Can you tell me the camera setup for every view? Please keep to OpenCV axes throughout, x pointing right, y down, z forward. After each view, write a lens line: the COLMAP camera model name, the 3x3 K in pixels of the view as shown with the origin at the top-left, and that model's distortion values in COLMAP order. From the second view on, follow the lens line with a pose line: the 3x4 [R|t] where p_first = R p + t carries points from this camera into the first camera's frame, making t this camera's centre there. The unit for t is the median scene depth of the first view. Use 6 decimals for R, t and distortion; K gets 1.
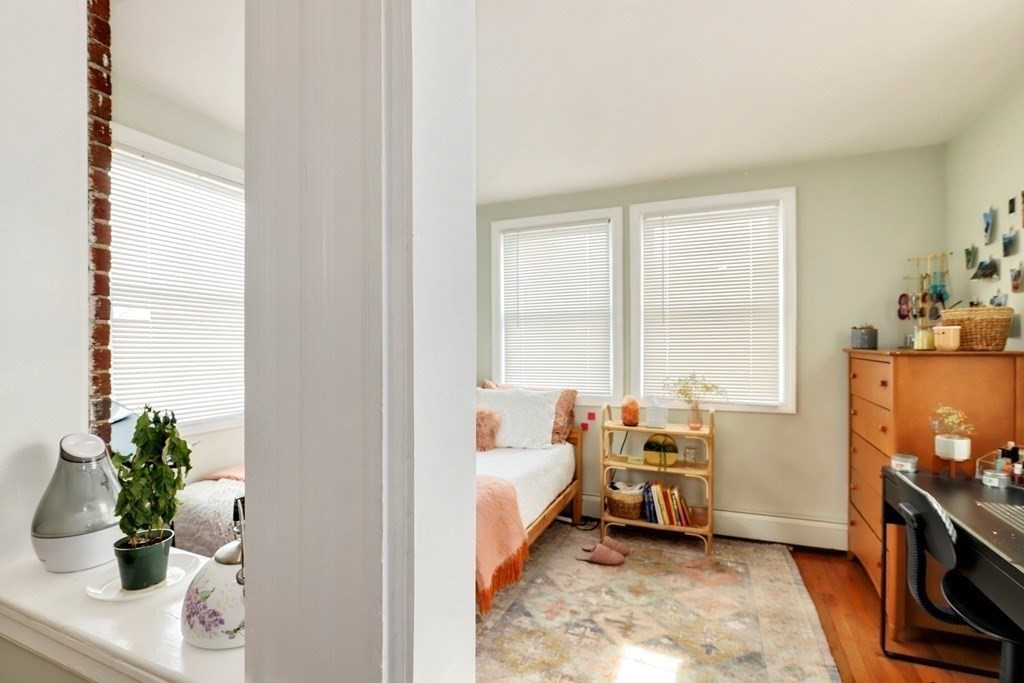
lens RADIAL K [[471.6, 0, 512.0], [0, 471.6, 341.5], [0, 0, 1]] dist [-0.054394, 0.012220]
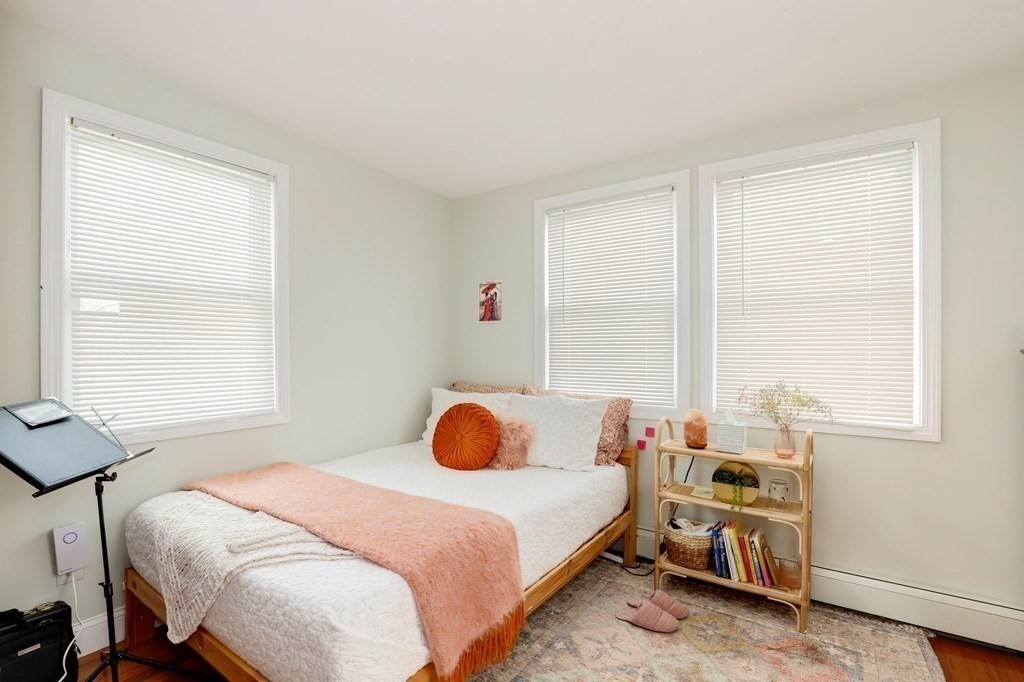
lens RADIAL K [[471.6, 0, 512.0], [0, 471.6, 341.0], [0, 0, 1]] dist [-0.054394, 0.012220]
pose [[0.978987, 0.001549, -0.203918, 0.116769], [-0.002392, 0.999990, -0.003888, 0.008023], [0.203910, 0.004295, 0.978980, 0.193191]]
